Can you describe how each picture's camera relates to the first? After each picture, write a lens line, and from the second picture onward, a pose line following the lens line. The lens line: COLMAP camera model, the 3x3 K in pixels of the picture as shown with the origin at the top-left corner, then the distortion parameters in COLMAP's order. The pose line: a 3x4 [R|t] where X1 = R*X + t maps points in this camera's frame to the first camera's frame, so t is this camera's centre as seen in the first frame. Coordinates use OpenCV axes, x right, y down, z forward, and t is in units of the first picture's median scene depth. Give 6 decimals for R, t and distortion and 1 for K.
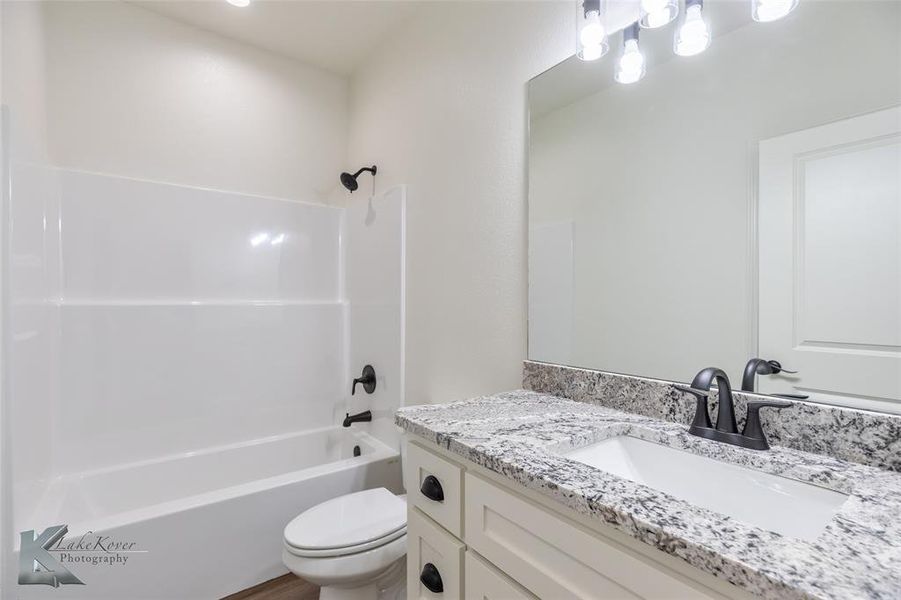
lens RADIAL K [[415.6, 0, 448.8], [0, 415.6, 303.1], [0, 0, 1]] dist [-0.002055, -0.000284]
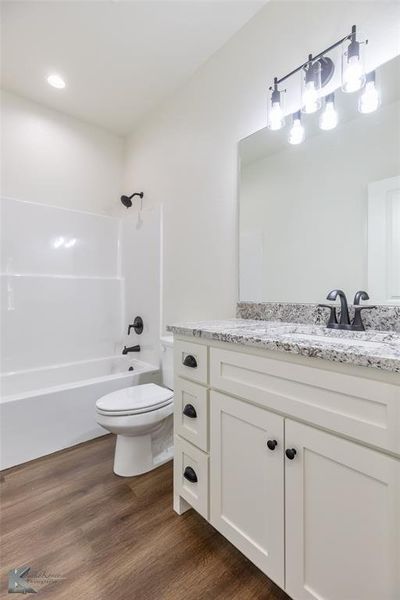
lens RADIAL K [[276.7, 0, 201.0], [0, 276.7, 293.8], [0, 0, 1]] dist [-0.002055, -0.000284]
pose [[0.996870, -0.000071, 0.079064, -0.072027], [0.000070, 1.000000, 0.000009, 0.124130], [-0.079064, -0.000004, 0.996870, -0.167013]]
